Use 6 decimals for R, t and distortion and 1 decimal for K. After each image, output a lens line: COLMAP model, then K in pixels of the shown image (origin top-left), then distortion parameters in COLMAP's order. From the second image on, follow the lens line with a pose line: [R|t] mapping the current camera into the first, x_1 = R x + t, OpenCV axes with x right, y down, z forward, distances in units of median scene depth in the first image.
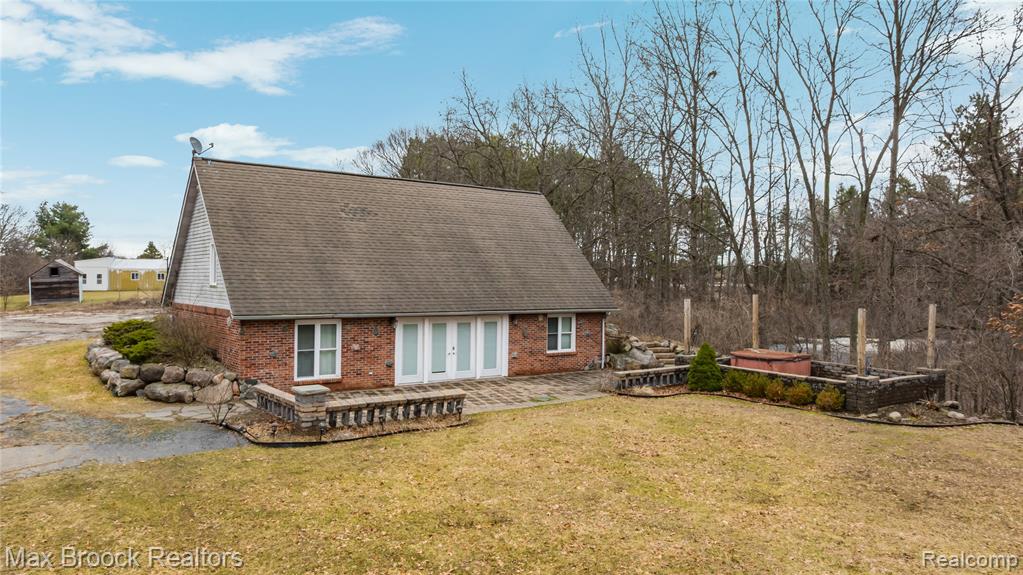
lens RADIAL K [[728.5, 0, 516.3], [0, 728.5, 287.4], [0, 0, 1]] dist [-0.020189, 0.005987]
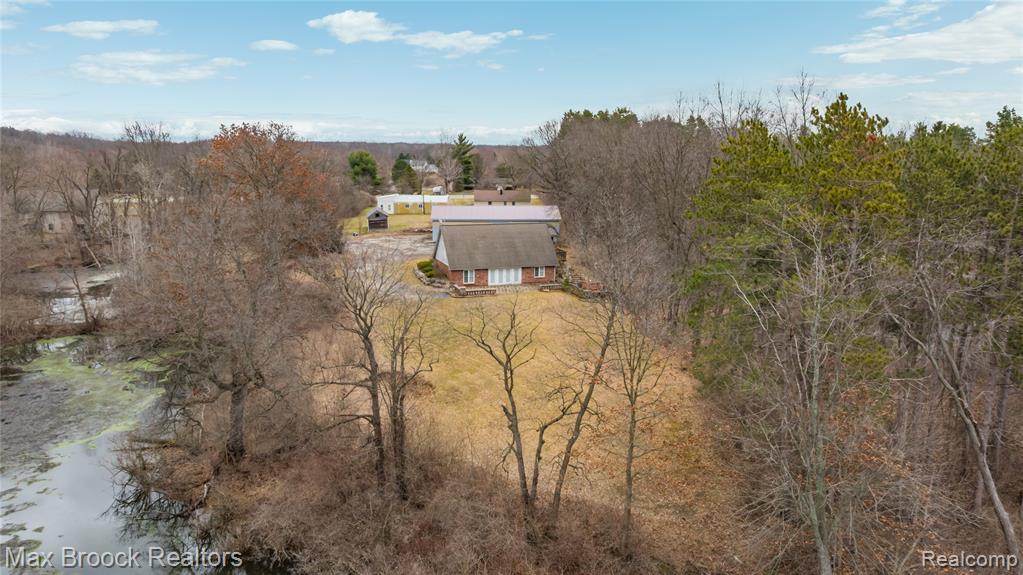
lens RADIAL K [[728.5, 0, 516.3], [0, 728.5, 287.4], [0, 0, 1]] dist [-0.020189, 0.005987]
pose [[0.952655, 0.052163, -0.299547, 1.173531], [0.000529, 0.984888, 0.173191, -0.544465], [0.304054, -0.165149, 0.938231, -2.696707]]
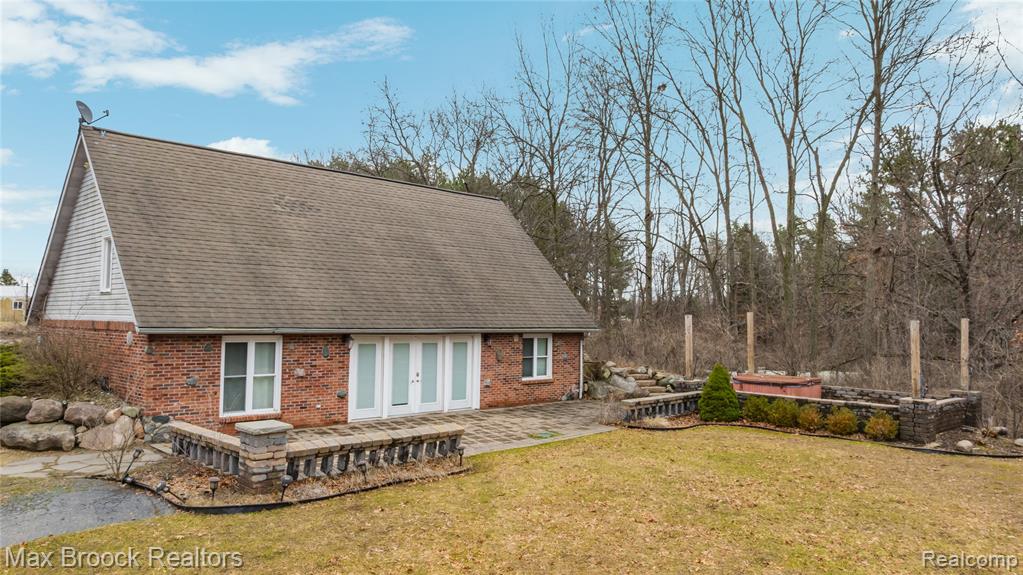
lens RADIAL K [[728.5, 0, 516.3], [0, 728.5, 287.4], [0, 0, 1]] dist [-0.020189, 0.005987]
pose [[0.988819, 0.008259, 0.148889, -0.105314], [-0.000593, 0.998675, -0.051453, 0.030312], [-0.149117, 0.050790, 0.987514, 0.191085]]
